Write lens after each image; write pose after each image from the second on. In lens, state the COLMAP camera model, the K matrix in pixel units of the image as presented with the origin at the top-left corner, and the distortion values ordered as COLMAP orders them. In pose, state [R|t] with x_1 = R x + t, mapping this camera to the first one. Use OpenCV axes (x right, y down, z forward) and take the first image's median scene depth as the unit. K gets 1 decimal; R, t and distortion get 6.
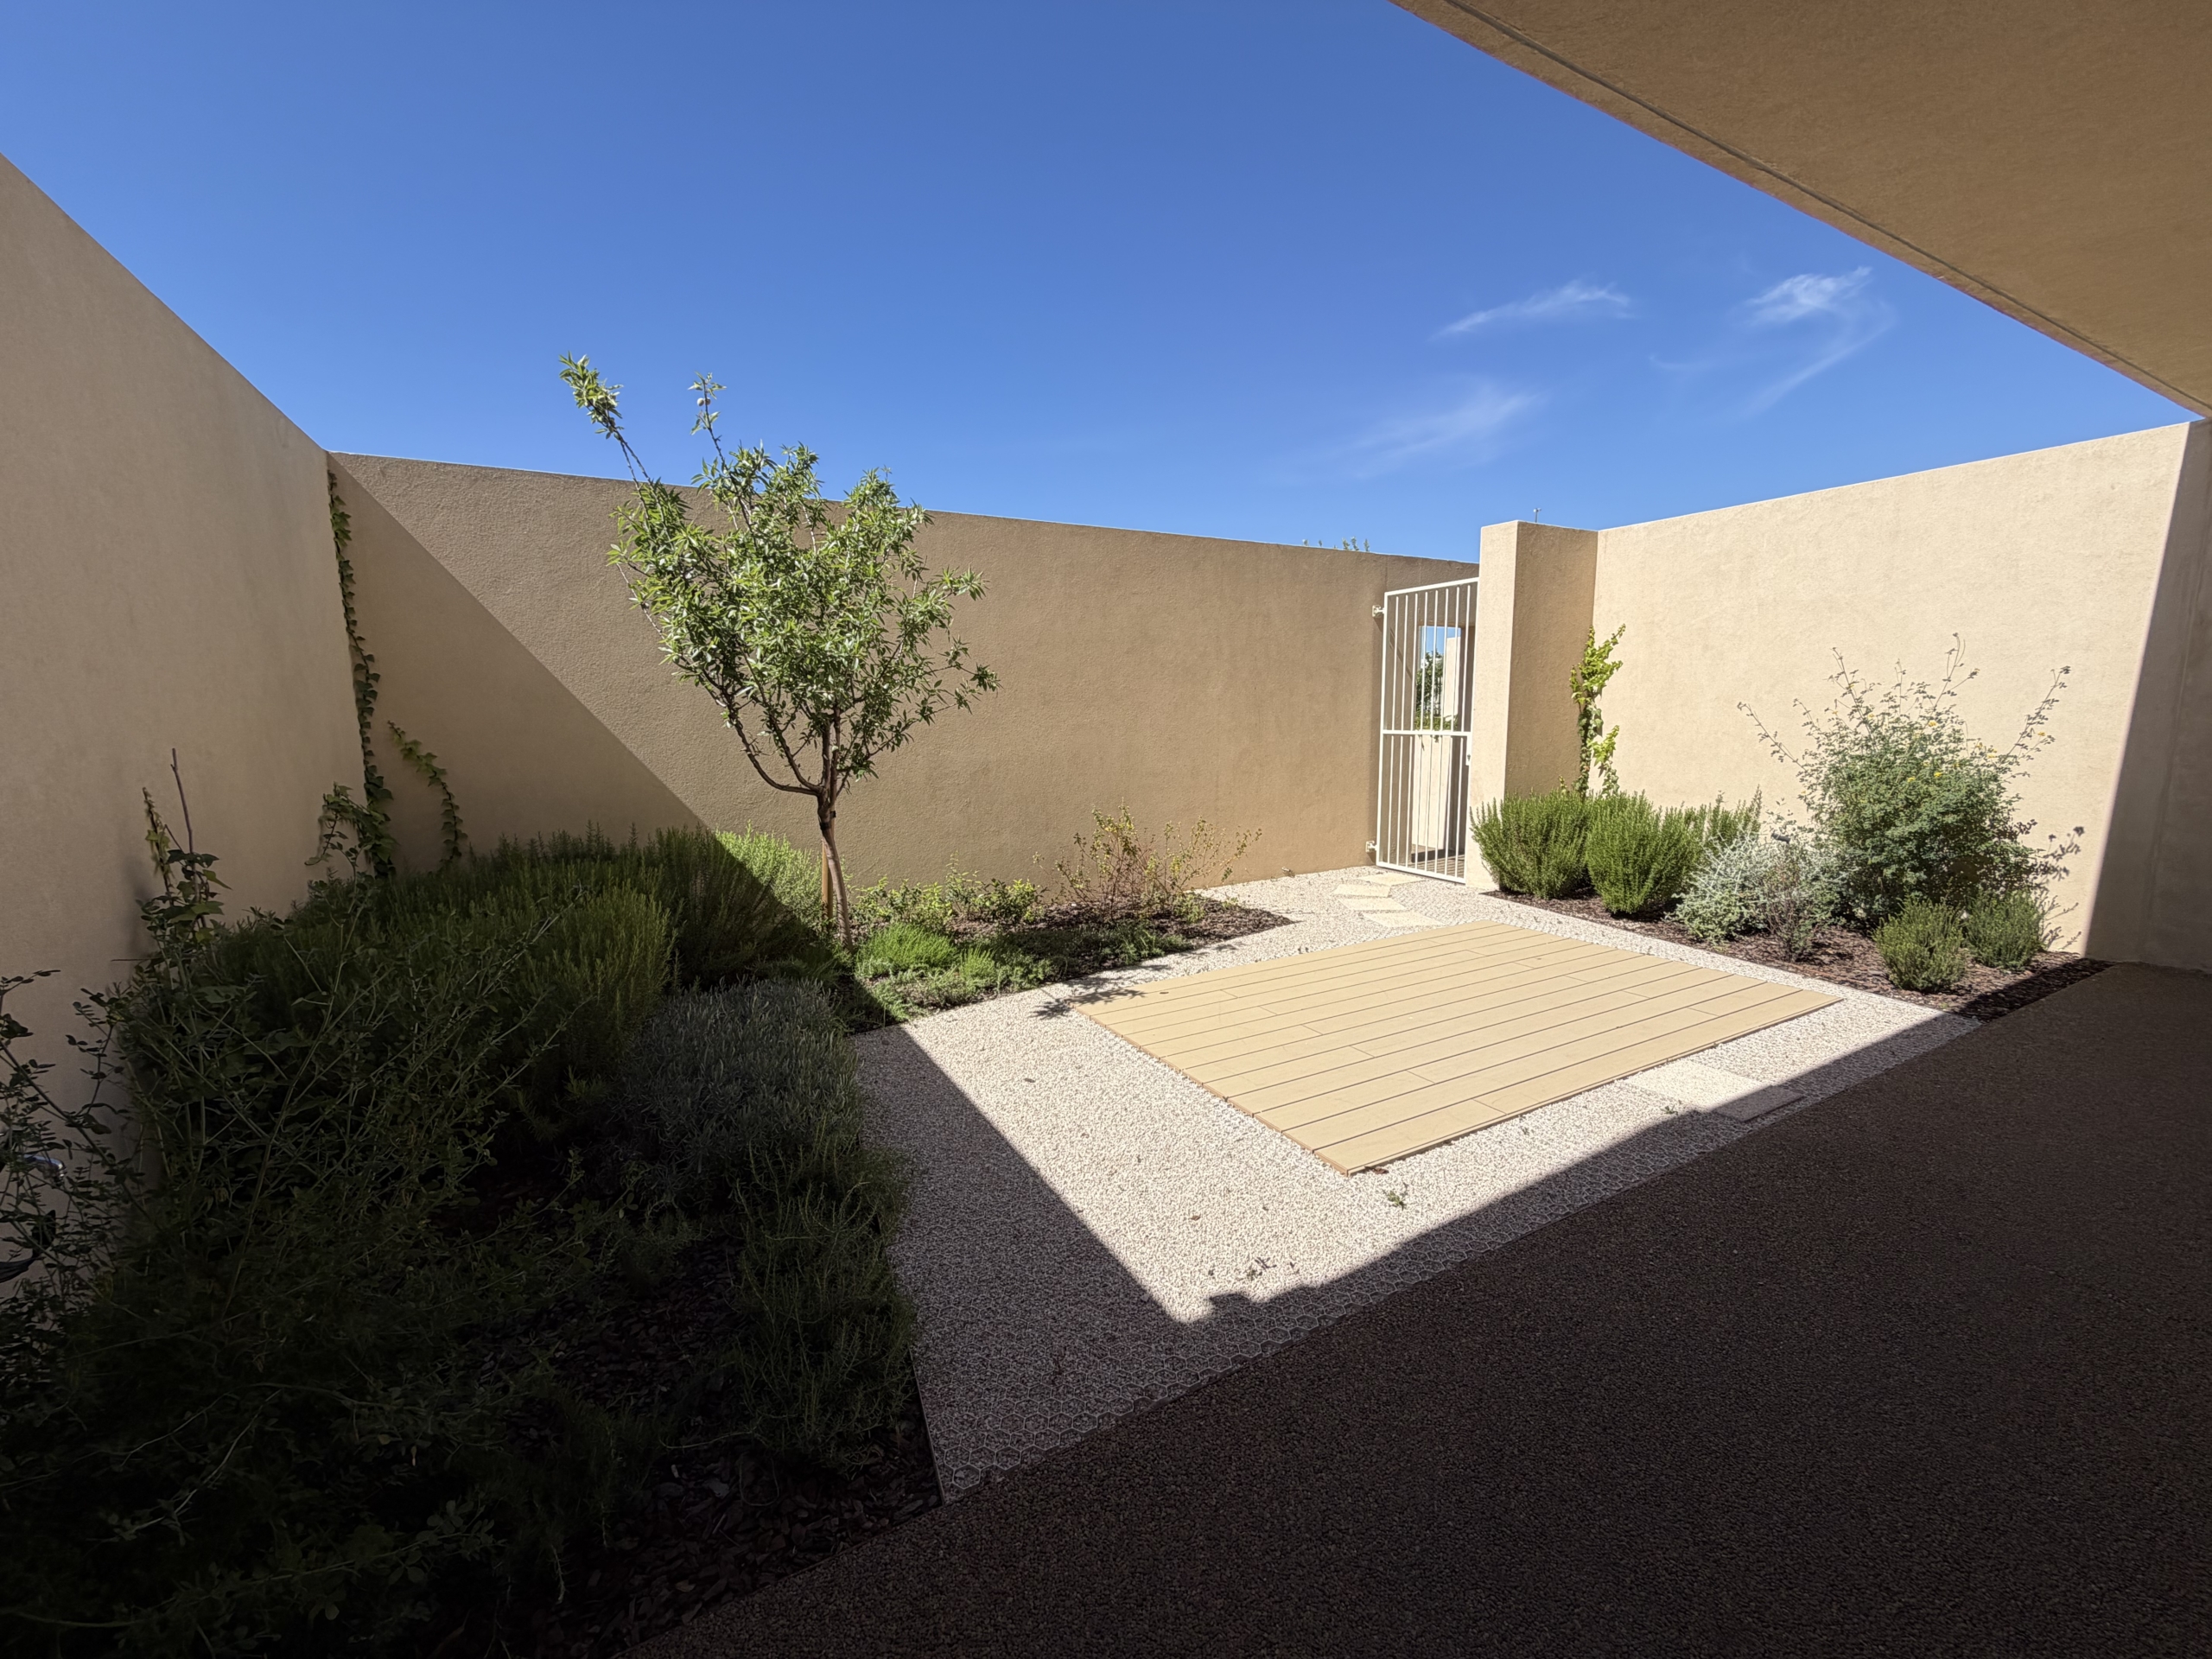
lens RADIAL K [[873.3, 0, 1111.5], [0, 873.3, 836.2], [0, 0, 1]] dist [-0.014489, 0.001256]
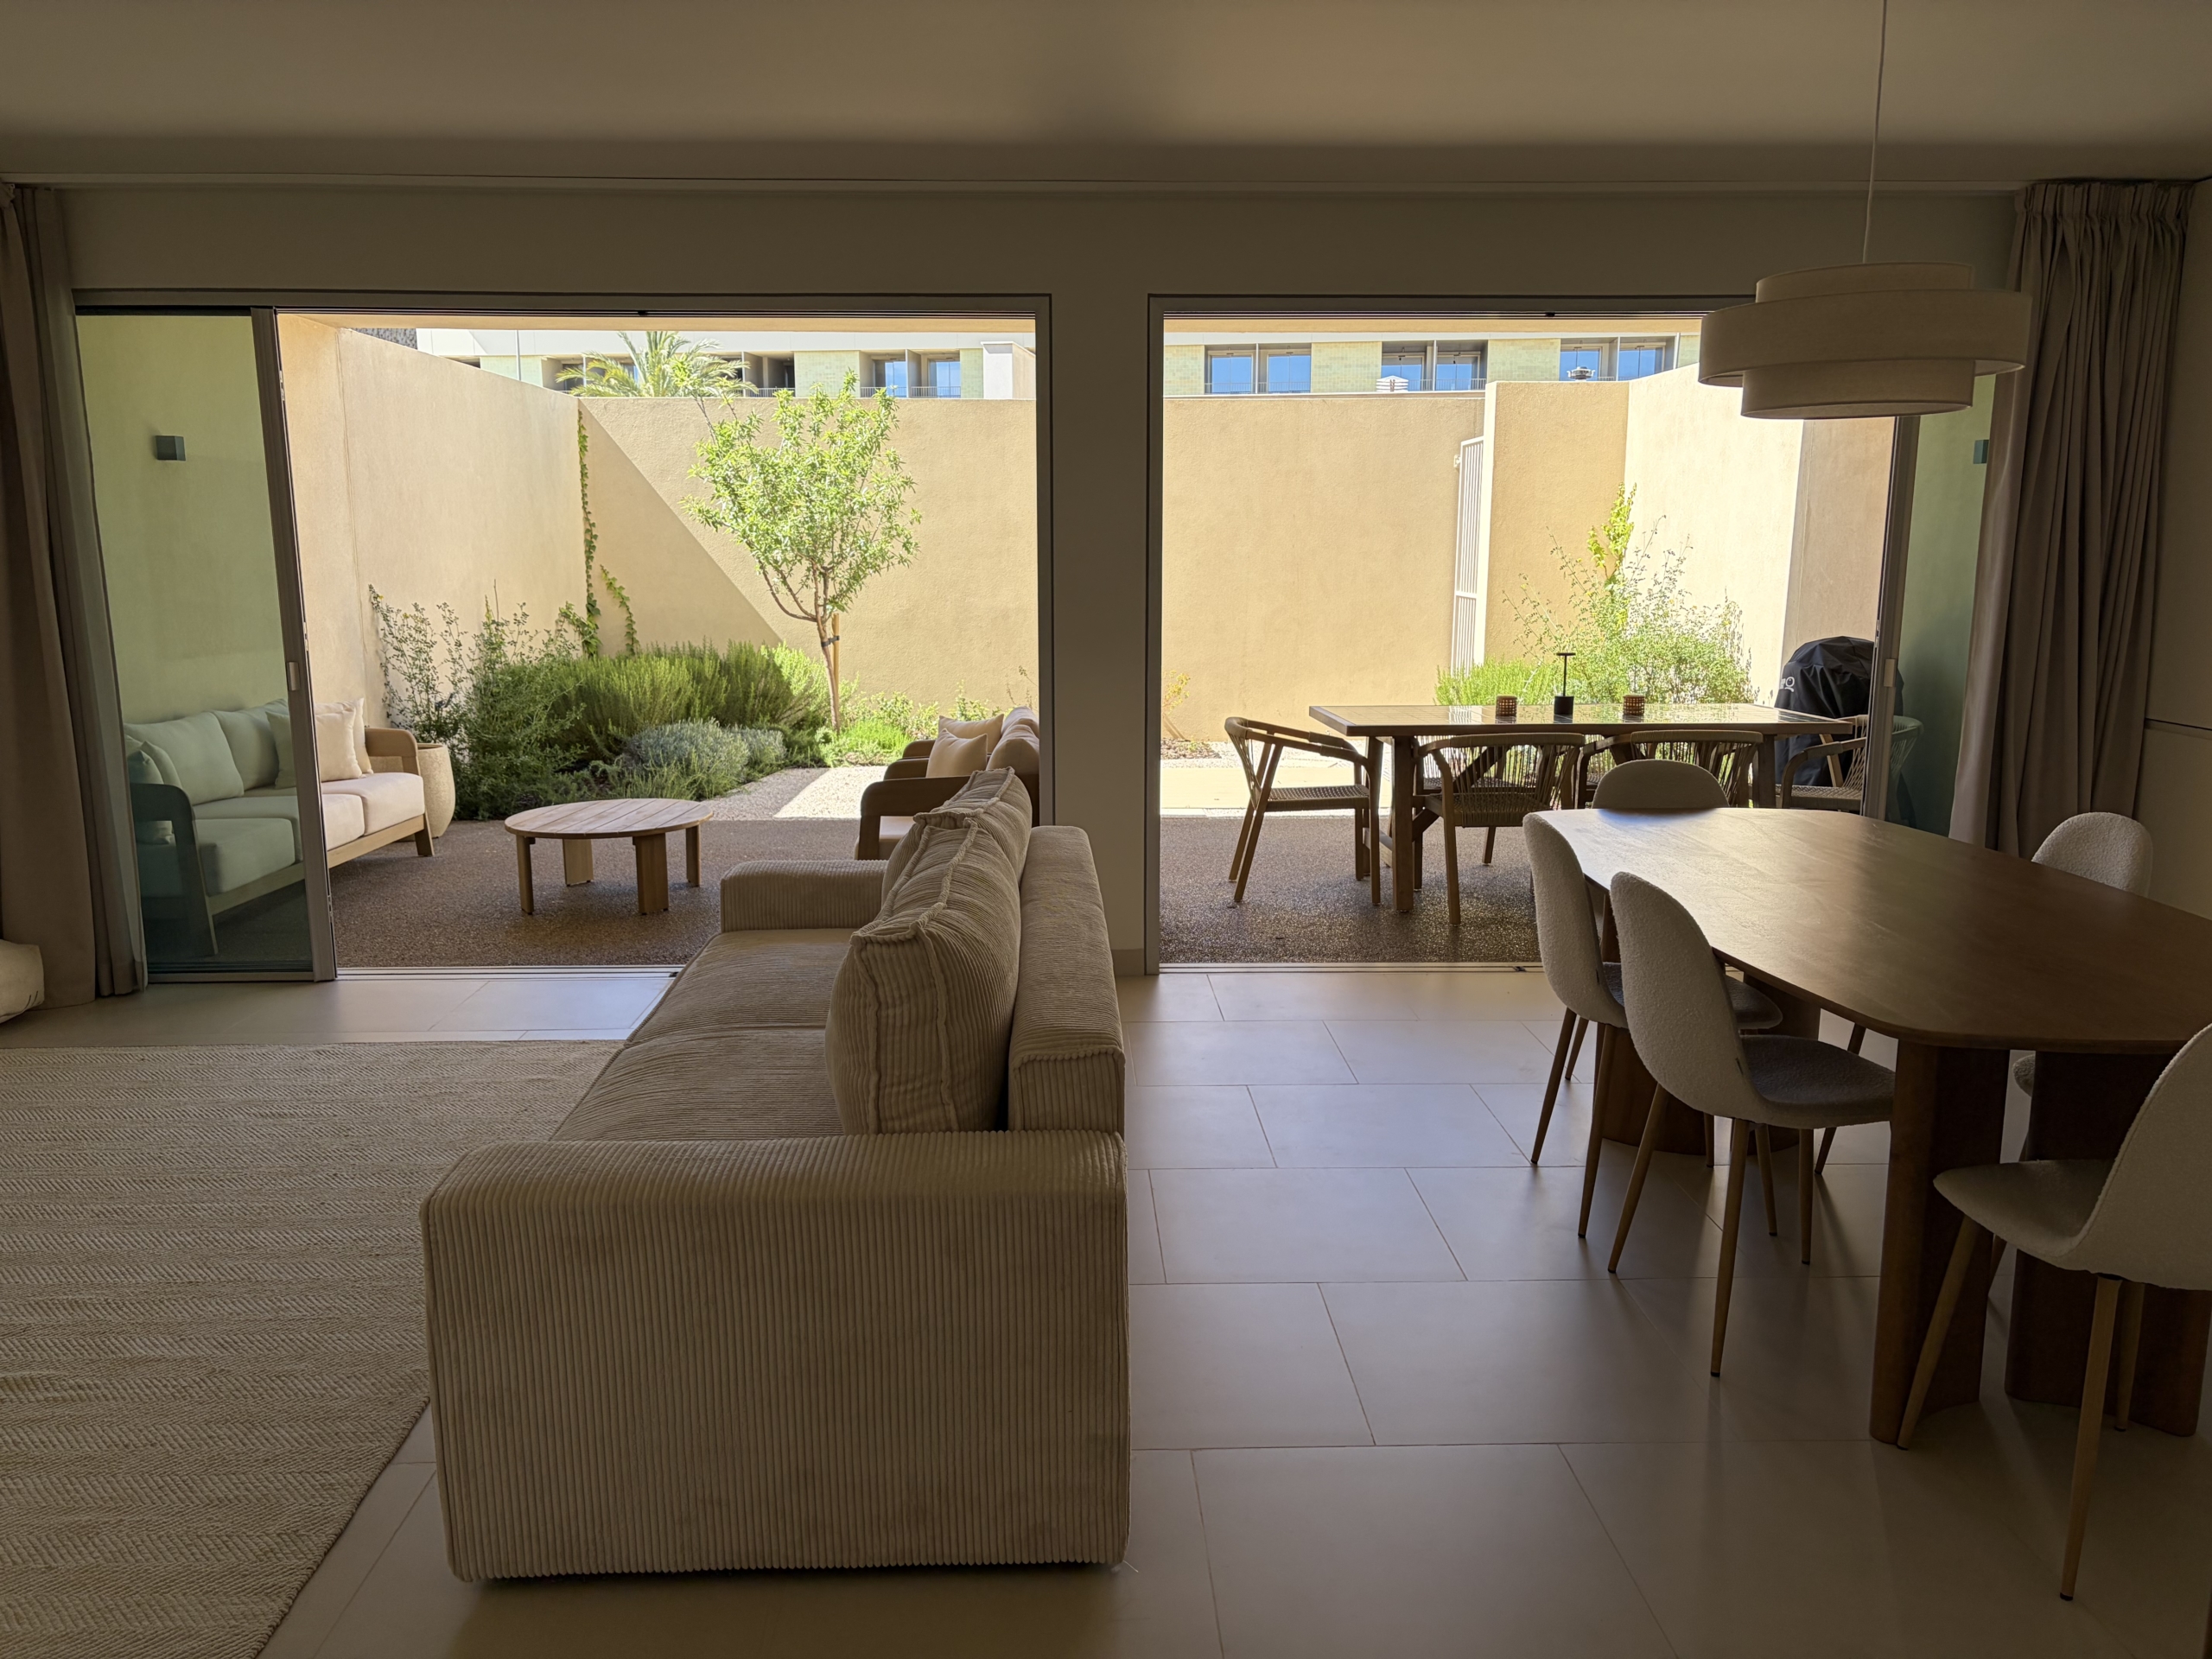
lens RADIAL K [[1653.0, 0, 1099.2], [0, 1653.0, 821.1], [0, 0, 1]] dist [0.040953, -0.065732]
pose [[0.883018, 0.091102, -0.460412, 1.410498], [-0.079559, 0.995838, 0.044461, 0.126112], [0.462546, -0.002629, 0.886591, -1.270187]]
